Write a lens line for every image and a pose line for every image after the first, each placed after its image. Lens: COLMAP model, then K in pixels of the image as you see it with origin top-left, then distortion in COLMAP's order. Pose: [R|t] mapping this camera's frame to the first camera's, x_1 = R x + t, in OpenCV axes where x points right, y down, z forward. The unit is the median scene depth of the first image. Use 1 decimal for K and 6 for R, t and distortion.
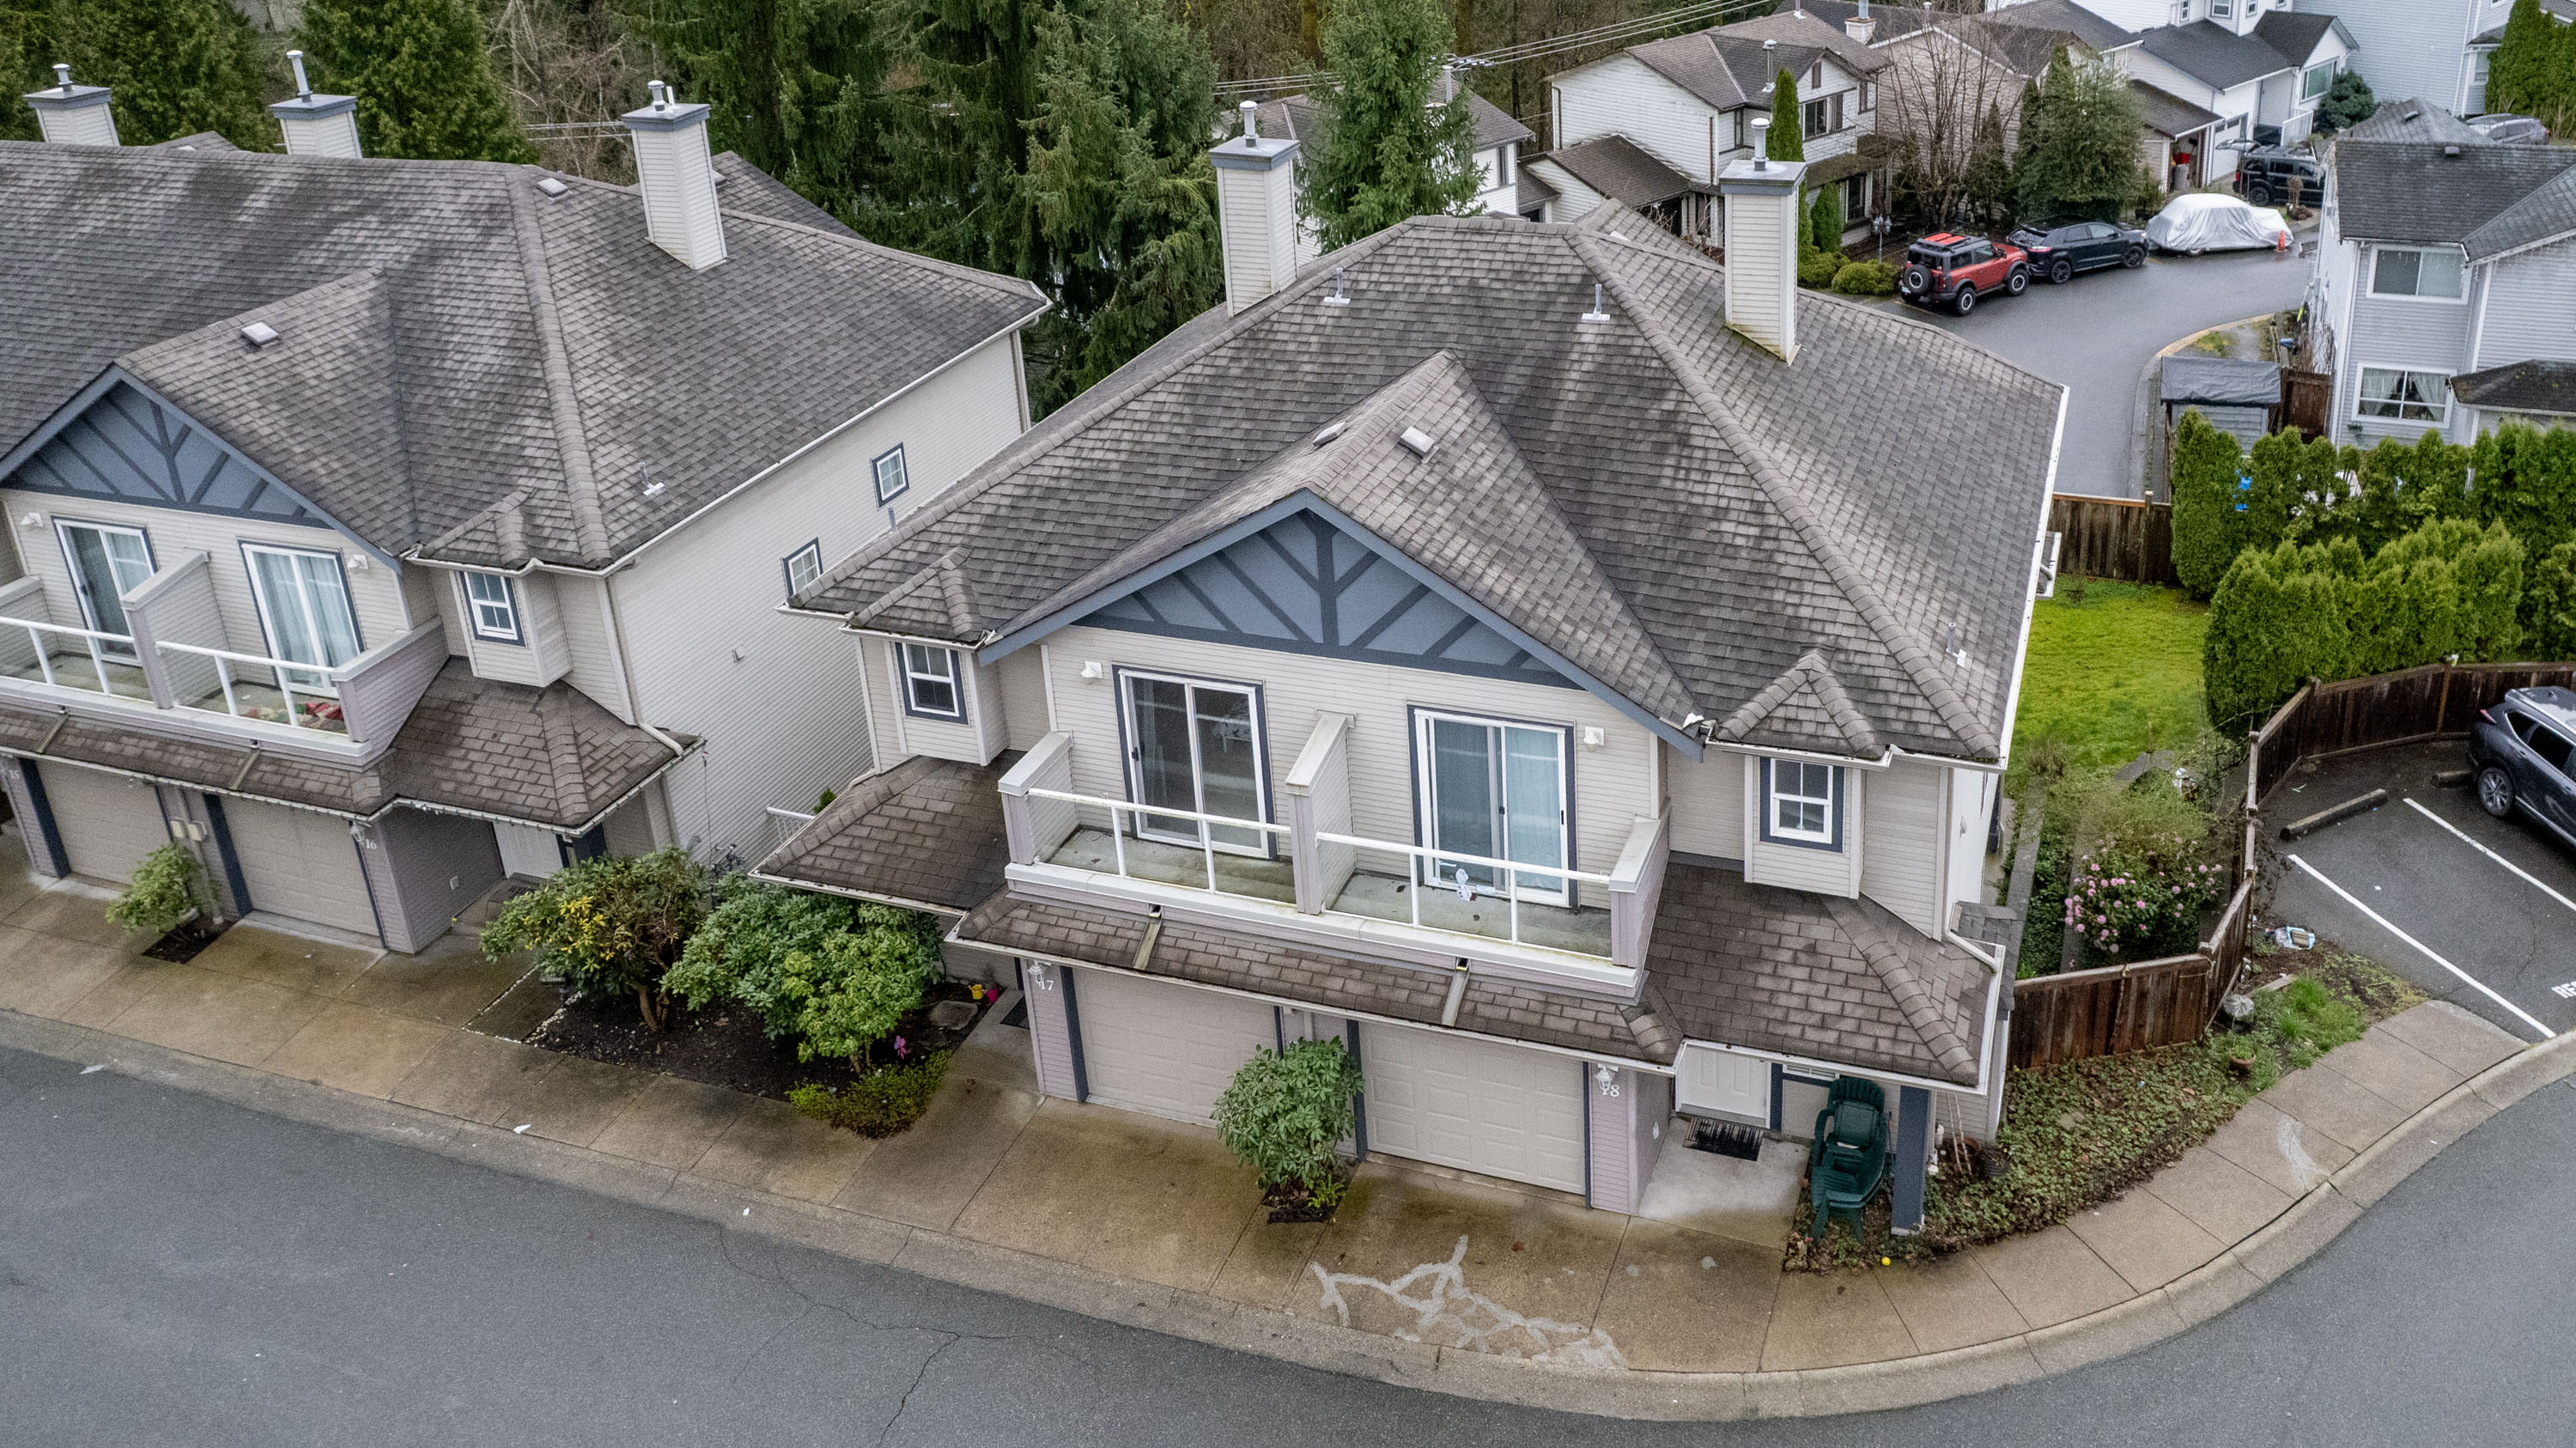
lens RADIAL K [[1998.6, 0, 1500.7], [0, 1998.6, 422.8], [0, 0, 1]] dist [-0.006885, -0.018085]
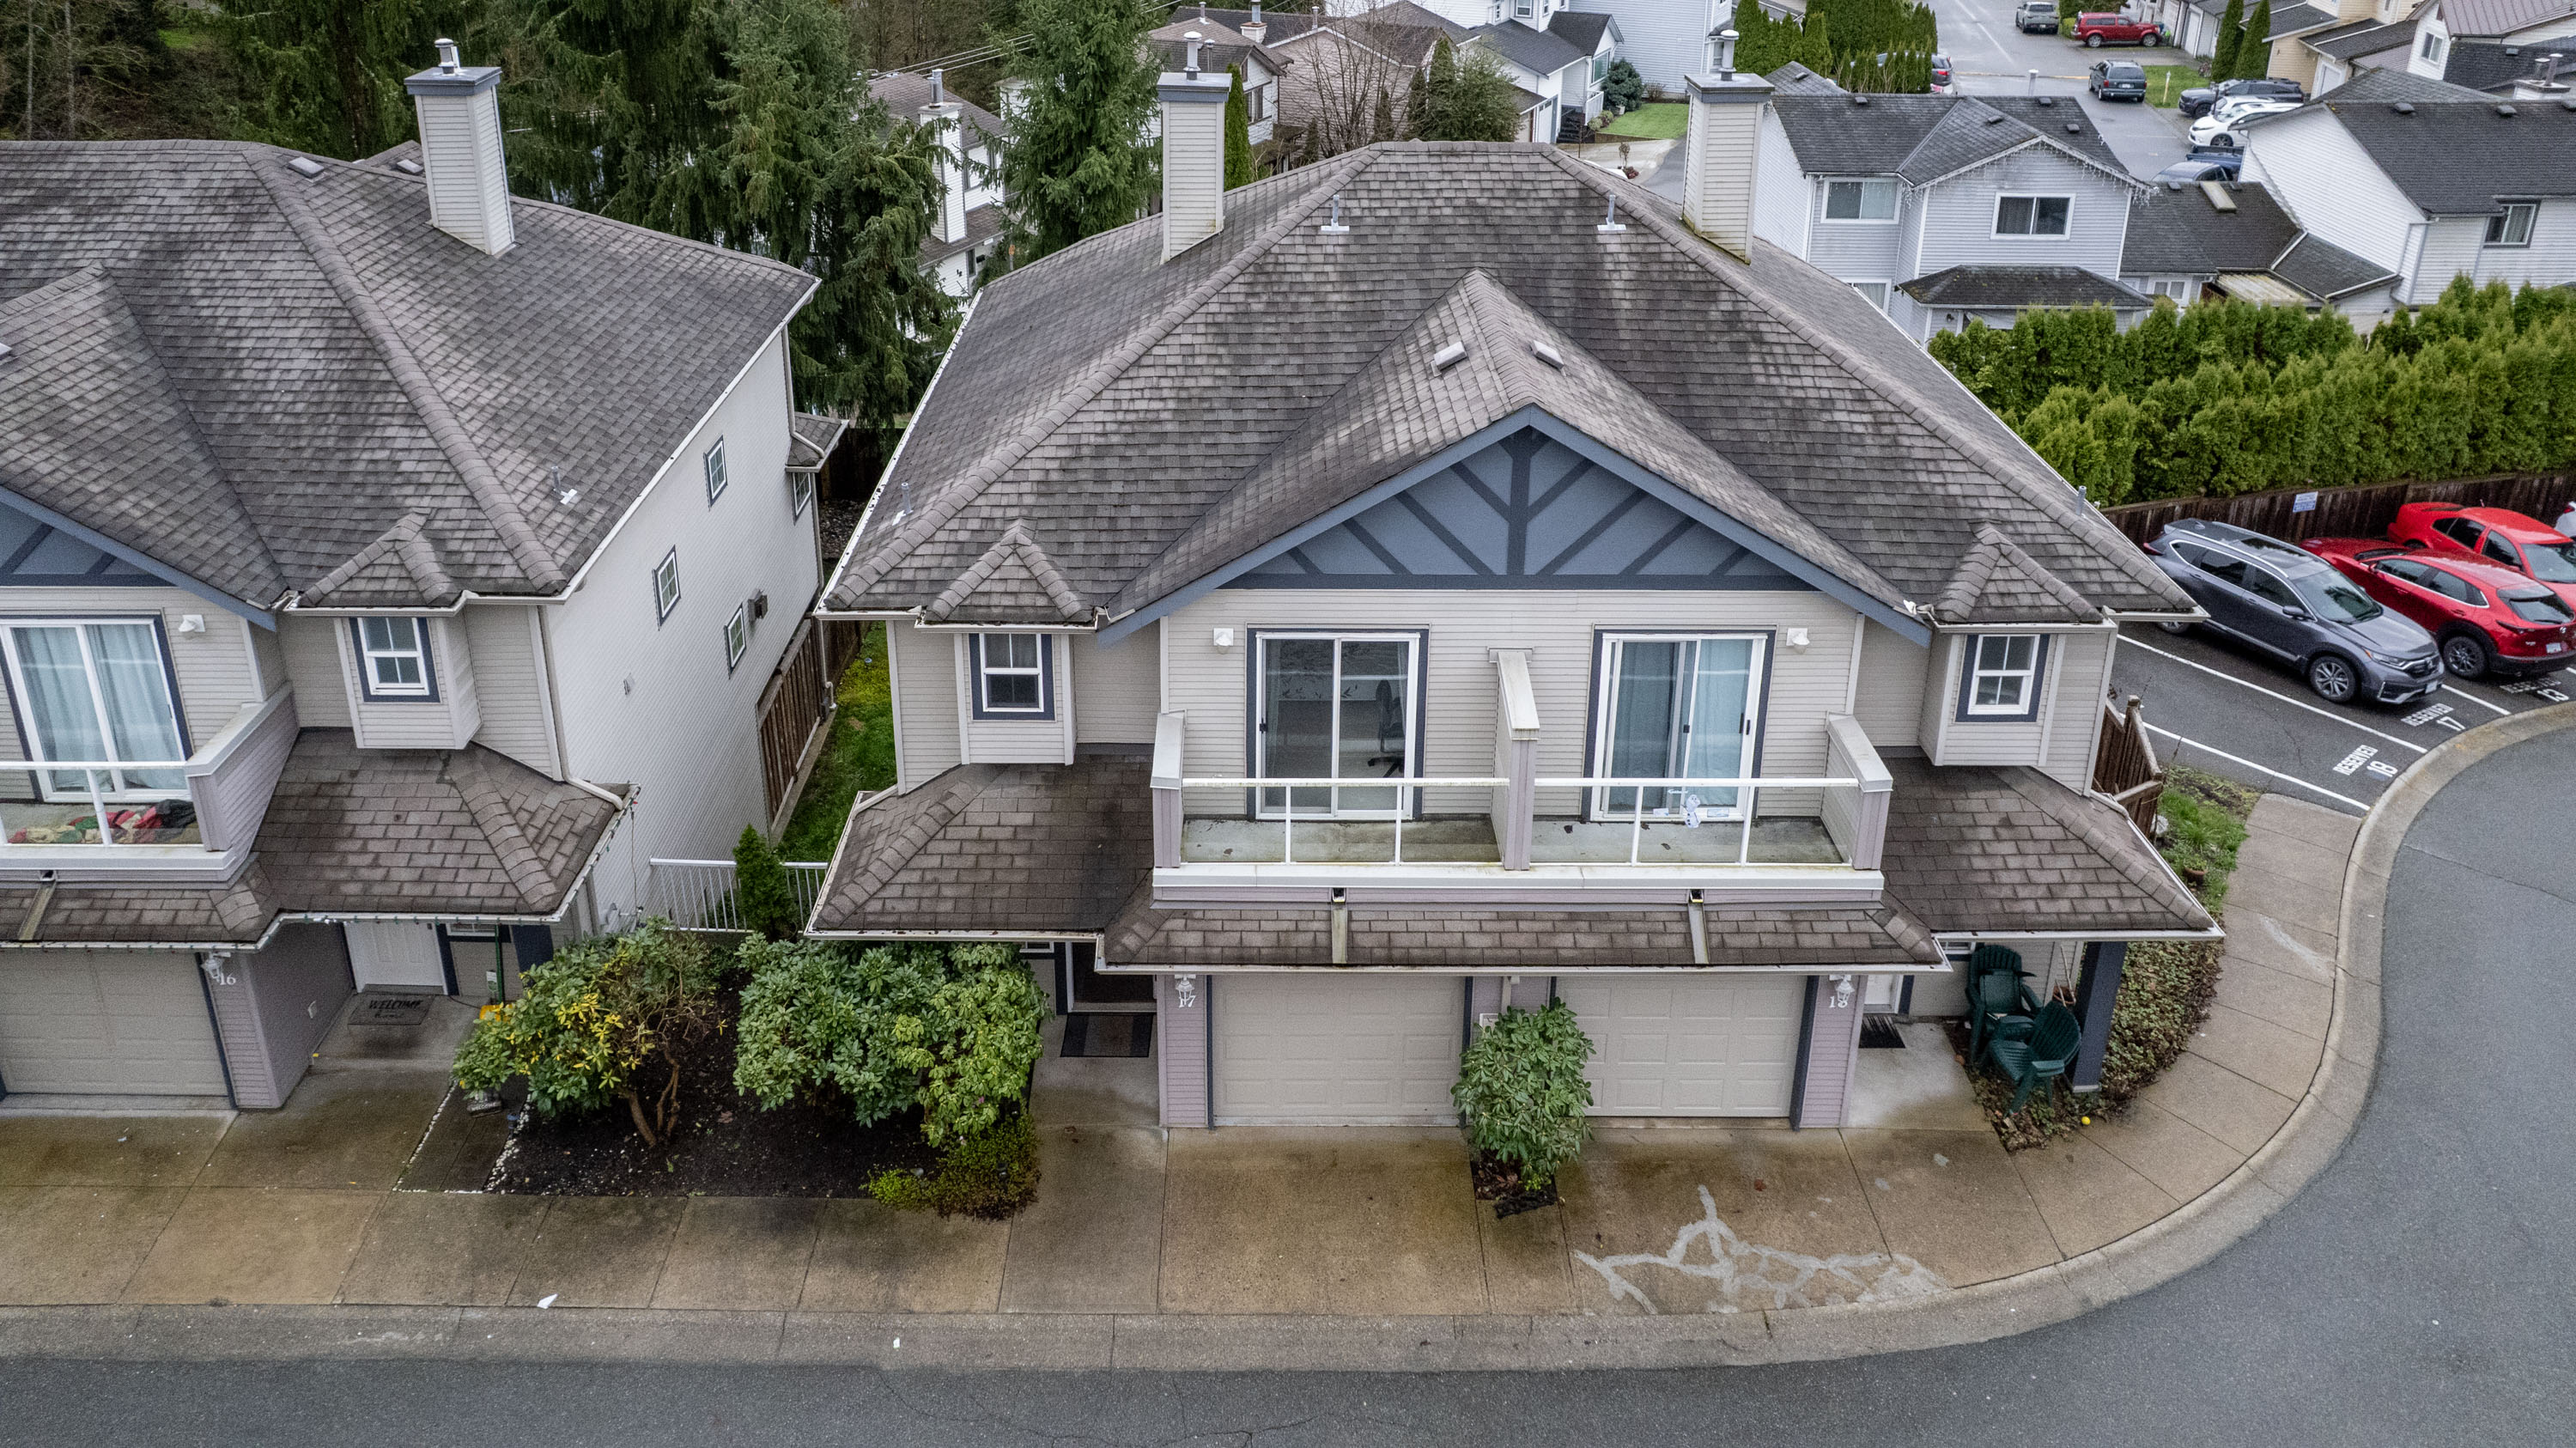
lens RADIAL K [[1730.9, 0, 1239.7], [0, 1730.9, 324.3], [0, 0, 1]] dist [-0.008880, -0.008037]
pose [[0.954082, -0.068328, 0.291648, -0.397467], [0.082410, 0.995939, -0.036260, 0.011749], [-0.287986, 0.058630, 0.955838, 0.235604]]
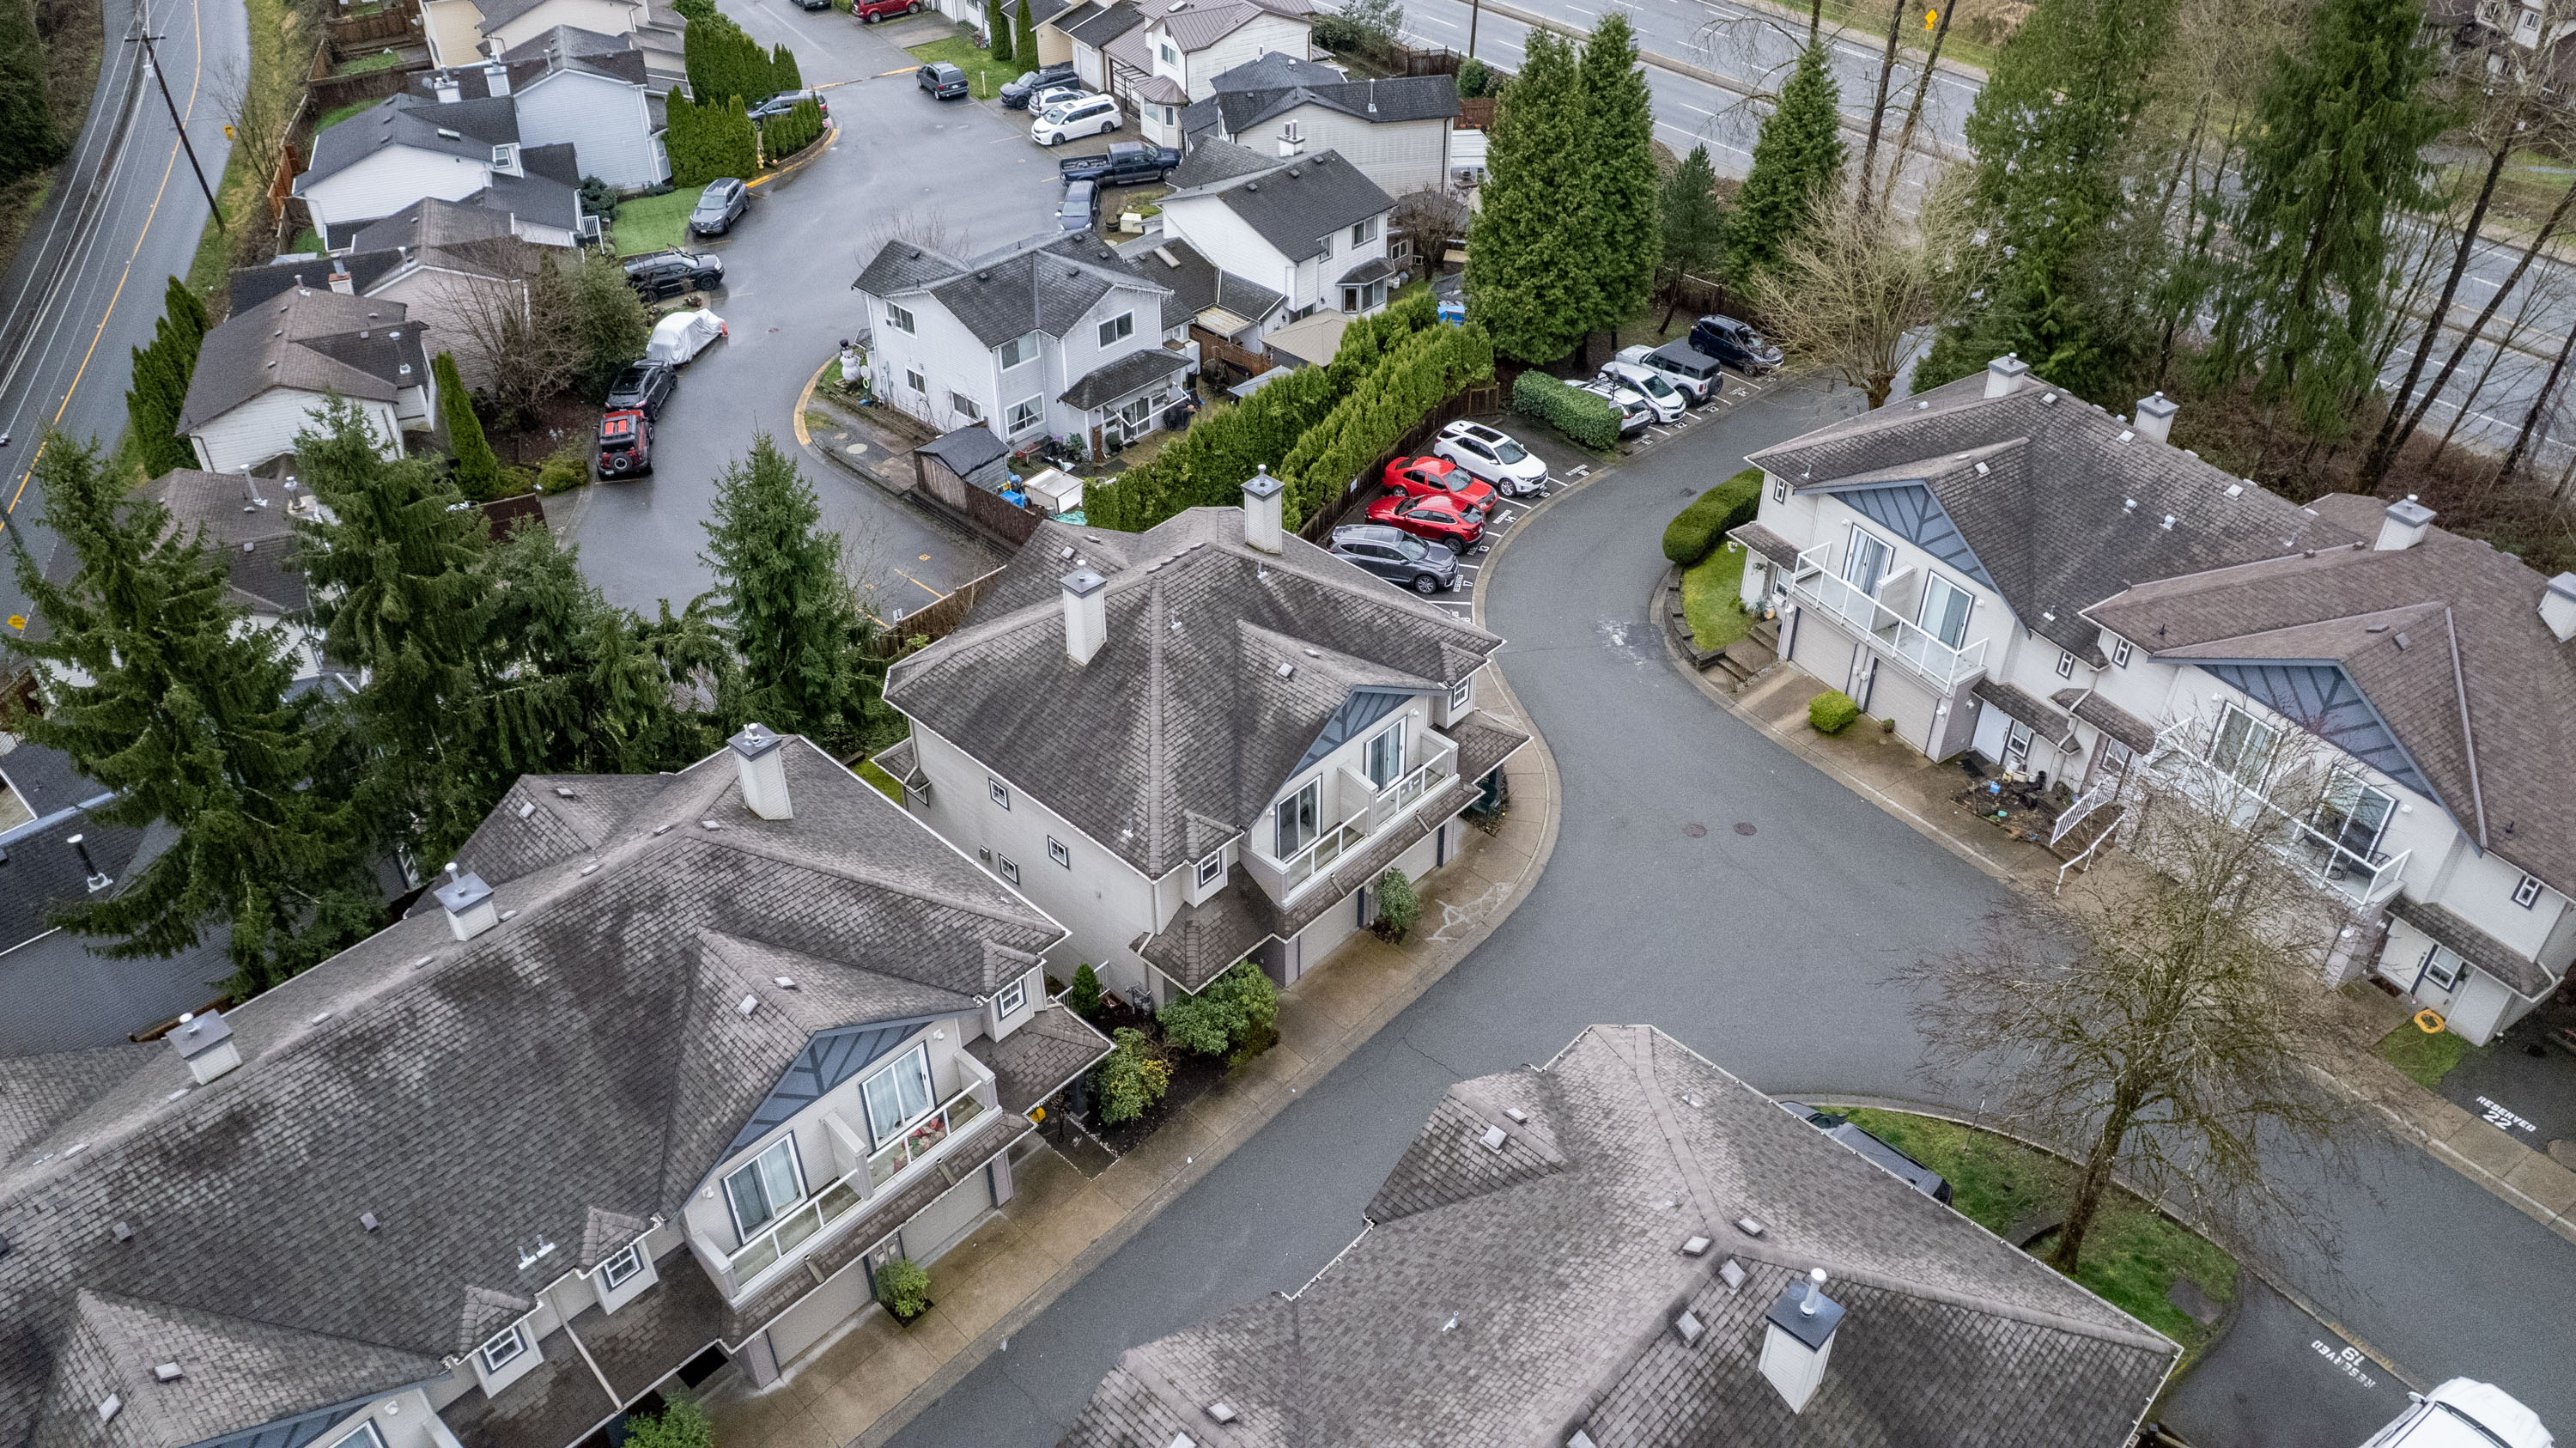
lens RADIAL K [[1842.0, 0, 1266.3], [0, 1842.0, 646.6], [0, 0, 1]] dist [-0.000796, -0.000078]
pose [[0.440546, -0.498186, 0.746813, -1.621263], [0.318795, 0.864488, 0.388627, -0.829634], [-0.839219, 0.066872, 0.539666, -0.145678]]
